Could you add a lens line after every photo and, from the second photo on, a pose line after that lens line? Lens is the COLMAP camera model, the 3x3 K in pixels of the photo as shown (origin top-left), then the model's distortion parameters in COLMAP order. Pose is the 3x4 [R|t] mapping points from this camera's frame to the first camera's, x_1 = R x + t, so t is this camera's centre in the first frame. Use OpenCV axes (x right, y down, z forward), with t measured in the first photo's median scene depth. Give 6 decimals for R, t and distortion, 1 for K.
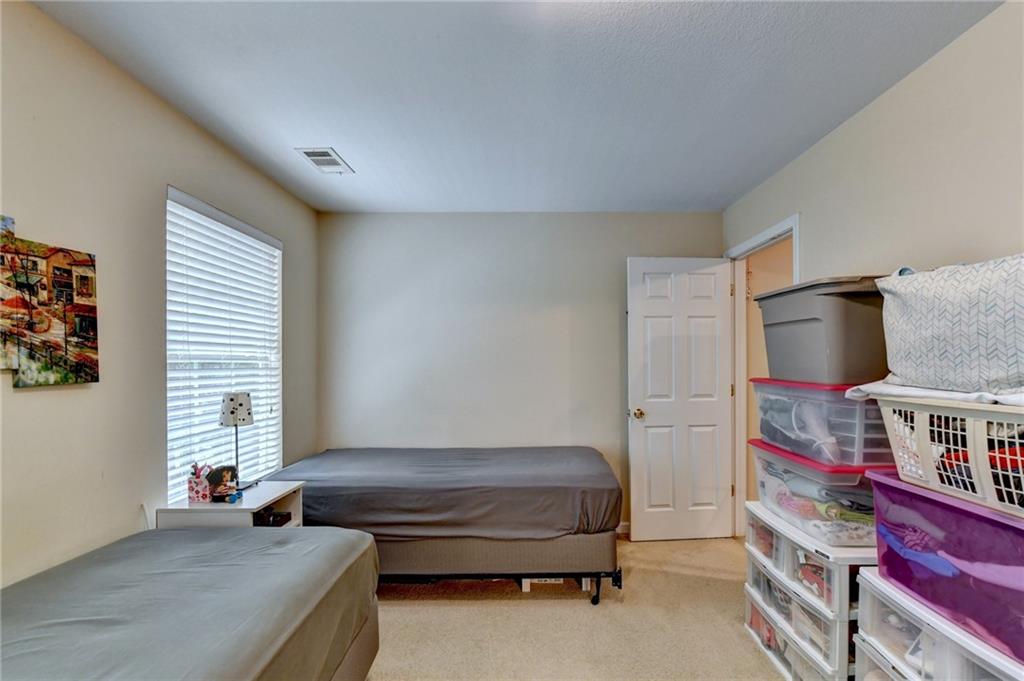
lens RADIAL K [[427.2, 0, 533.5], [0, 427.2, 363.4], [0, 0, 1]] dist [-0.008016, -0.000203]
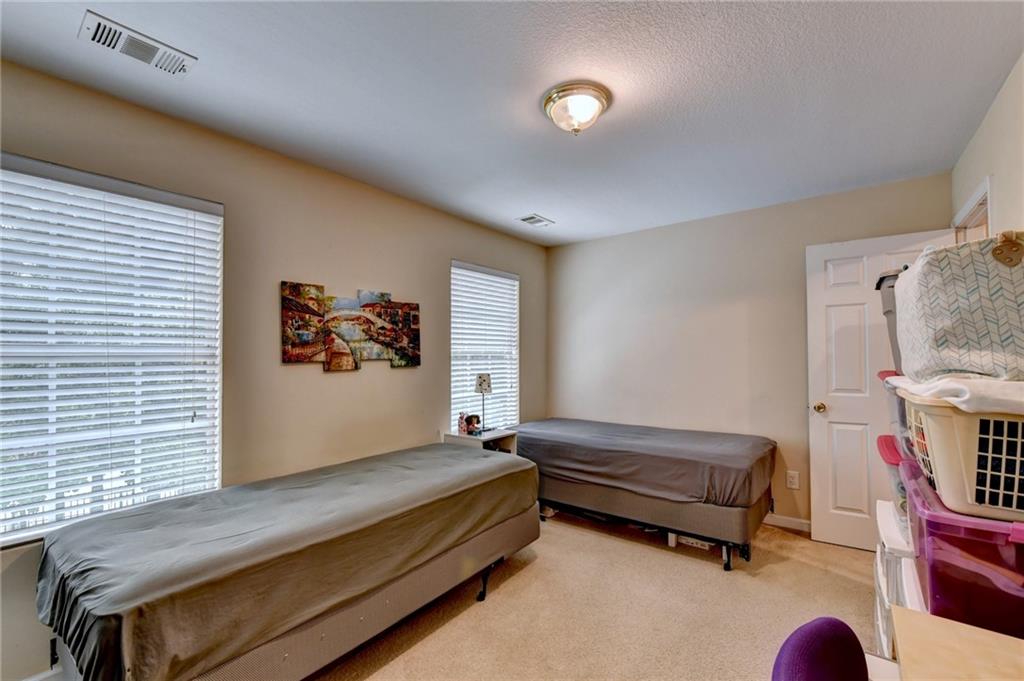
lens RADIAL K [[427.2, 0, 530.6], [0, 427.2, 352.0], [0, 0, 1]] dist [-0.008016, -0.000203]
pose [[0.795212, -0.007967, -0.606279, 0.457778], [0.002811, 0.999951, -0.009454, -0.000229], [0.606325, 0.005814, 0.795196, -0.225194]]
